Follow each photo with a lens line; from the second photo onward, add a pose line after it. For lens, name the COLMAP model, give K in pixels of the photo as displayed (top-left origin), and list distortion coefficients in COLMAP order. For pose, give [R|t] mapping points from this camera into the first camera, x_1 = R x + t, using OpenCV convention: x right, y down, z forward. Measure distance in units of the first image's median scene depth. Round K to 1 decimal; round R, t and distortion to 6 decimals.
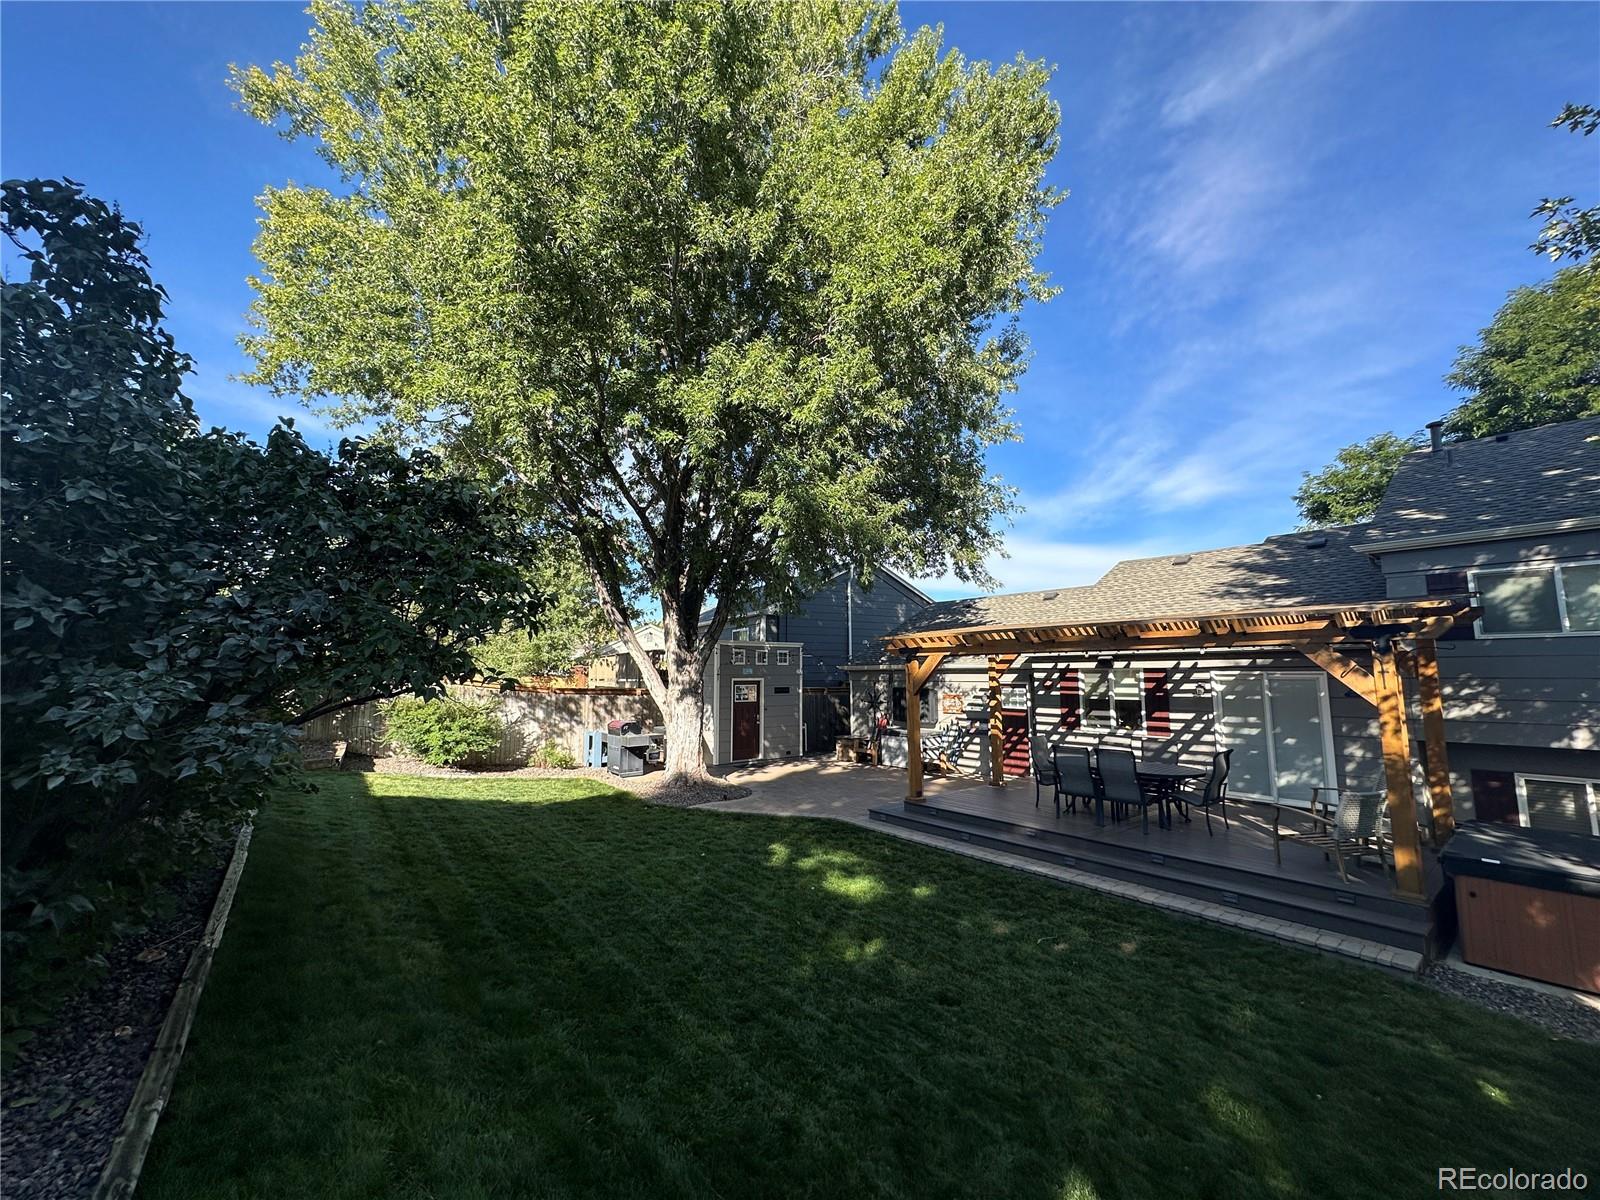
lens RADIAL K [[634.6, 0, 798.3], [0, 634.6, 601.2], [0, 0, 1]] dist [-0.002411, 0.000699]
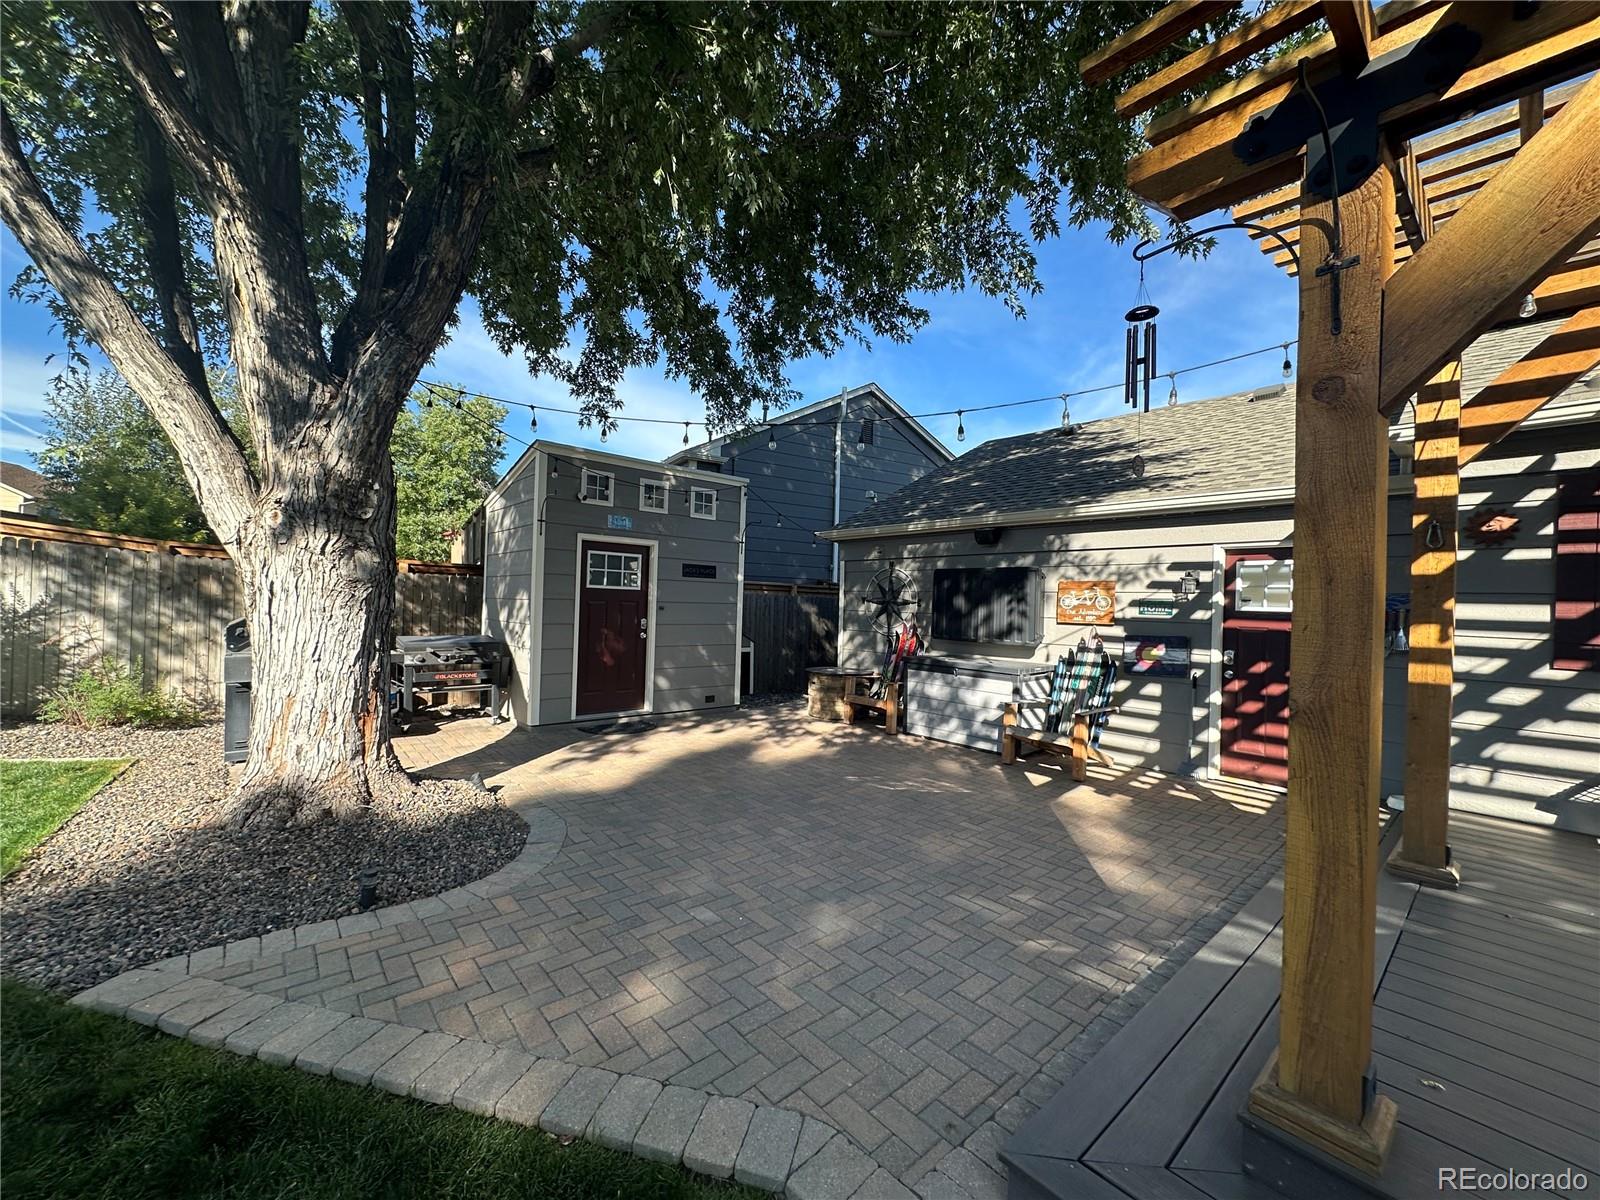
lens RADIAL K [[634.6, 0, 798.3], [0, 634.6, 601.2], [0, 0, 1]] dist [-0.002411, 0.000699]
pose [[0.998773, 0.031518, 0.038187, 0.048850], [-0.035498, 0.993466, 0.108468, 0.171082], [-0.034519, -0.109690, 0.993366, 0.823414]]
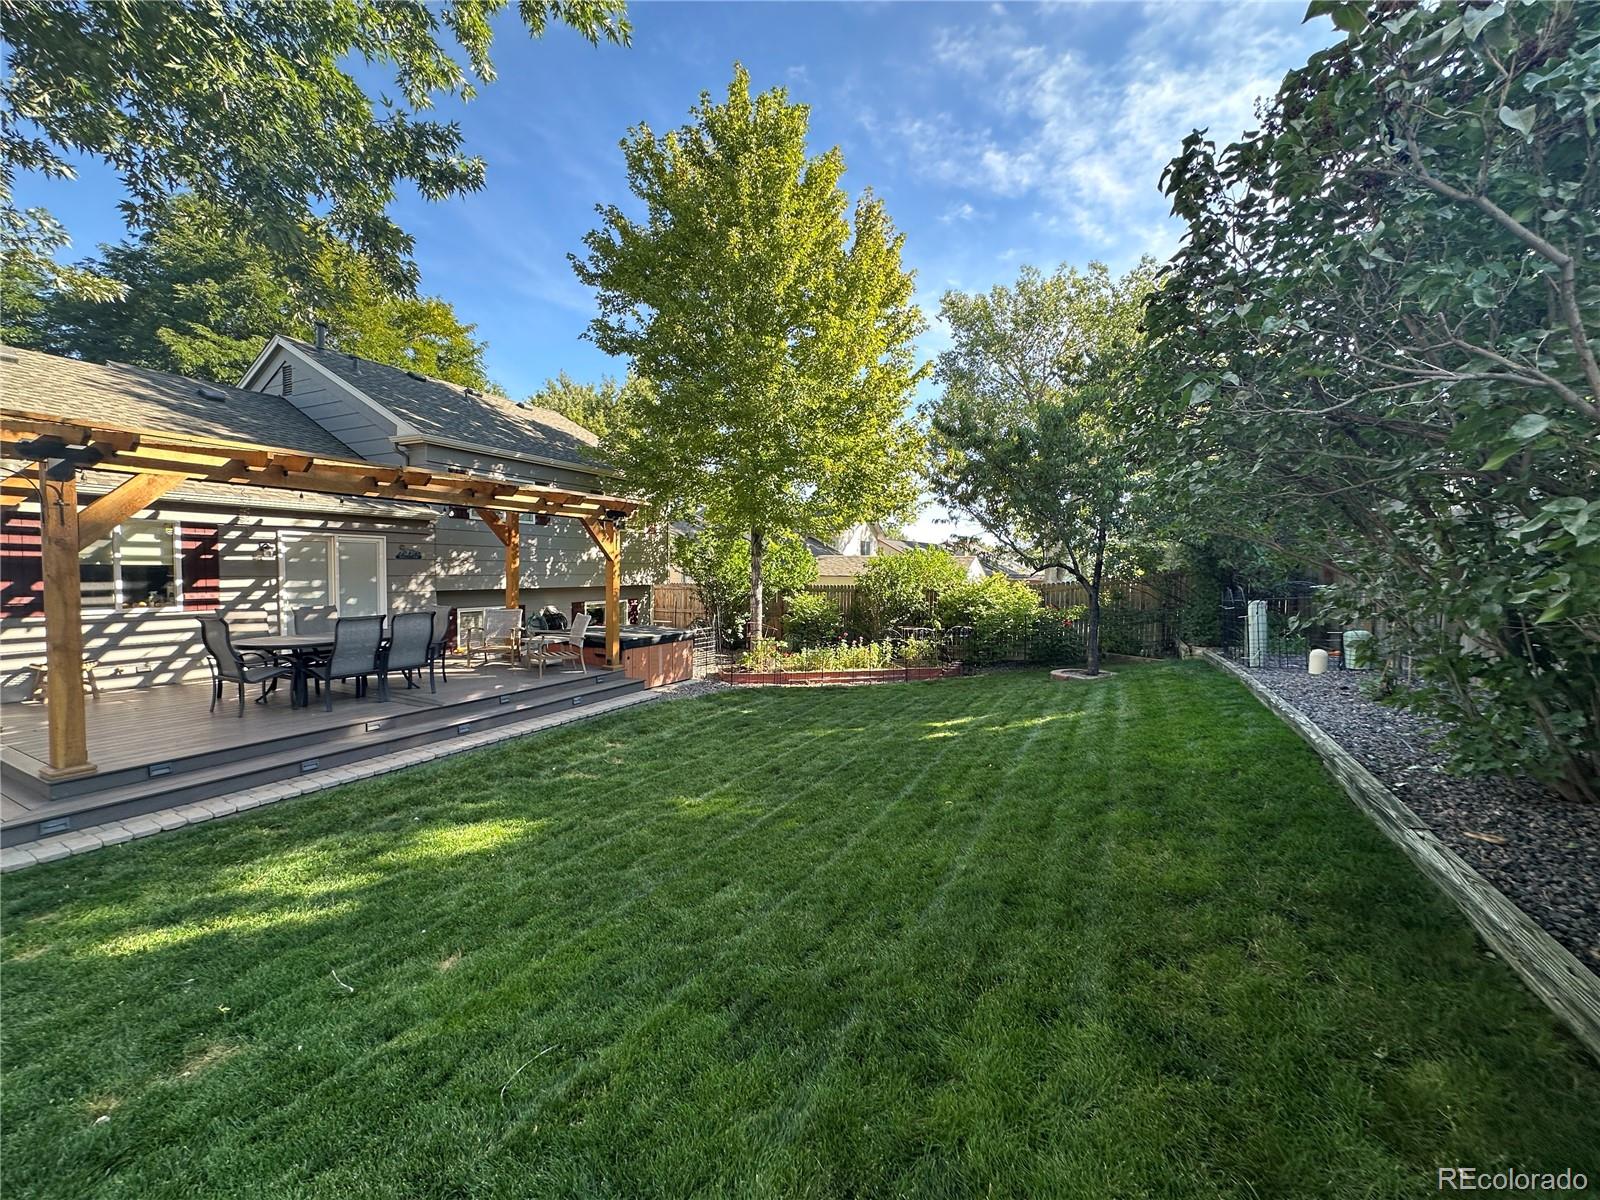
lens RADIAL K [[634.5, 0, 798.4], [0, 634.5, 602.9], [0, 0, 1]] dist [0.000110, -0.000074]
pose [[-0.409703, -0.057525, 0.910403, -0.435377], [-0.120659, 0.992658, 0.008422, 0.112017], [-0.904204, -0.106398, -0.413636, 0.681180]]
